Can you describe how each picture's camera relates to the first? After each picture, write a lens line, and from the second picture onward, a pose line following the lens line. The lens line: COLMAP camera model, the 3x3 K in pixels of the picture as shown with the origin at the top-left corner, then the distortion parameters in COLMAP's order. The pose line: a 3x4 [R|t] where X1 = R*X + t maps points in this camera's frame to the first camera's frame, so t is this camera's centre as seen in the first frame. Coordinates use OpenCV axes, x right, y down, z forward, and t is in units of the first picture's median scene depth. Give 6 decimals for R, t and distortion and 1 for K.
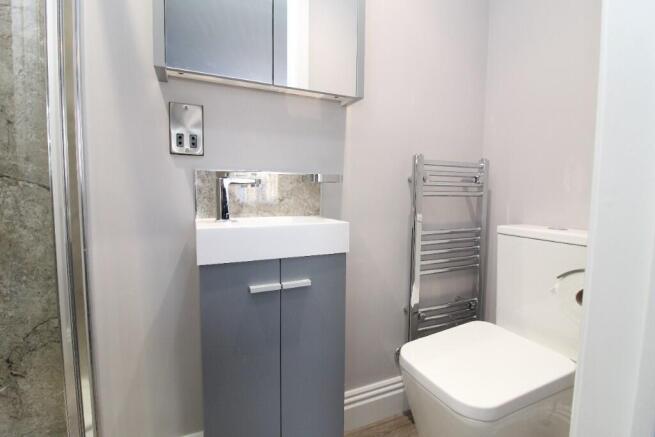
lens RADIAL K [[309.6, 0, 331.0], [0, 309.6, 217.1], [0, 0, 1]] dist [-0.004757, -0.003465]
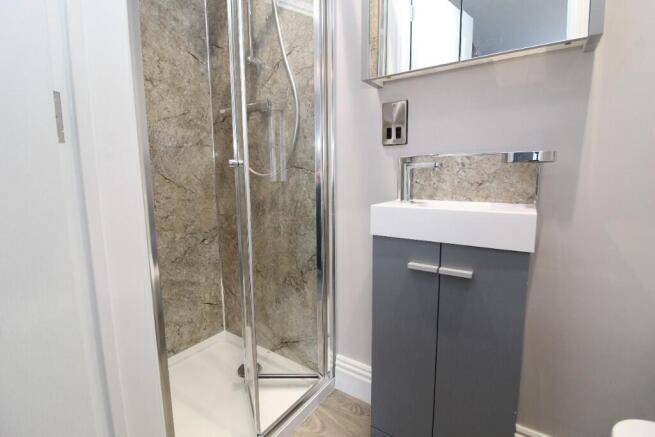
lens RADIAL K [[309.6, 0, 333.1], [0, 309.6, 217.2], [0, 0, 1]] dist [-0.004757, -0.003465]
pose [[0.513551, 0.099496, -0.852271, 0.422688], [-0.063010, 0.994946, 0.078184, -0.001510], [0.855742, 0.013550, 0.517225, 0.166852]]
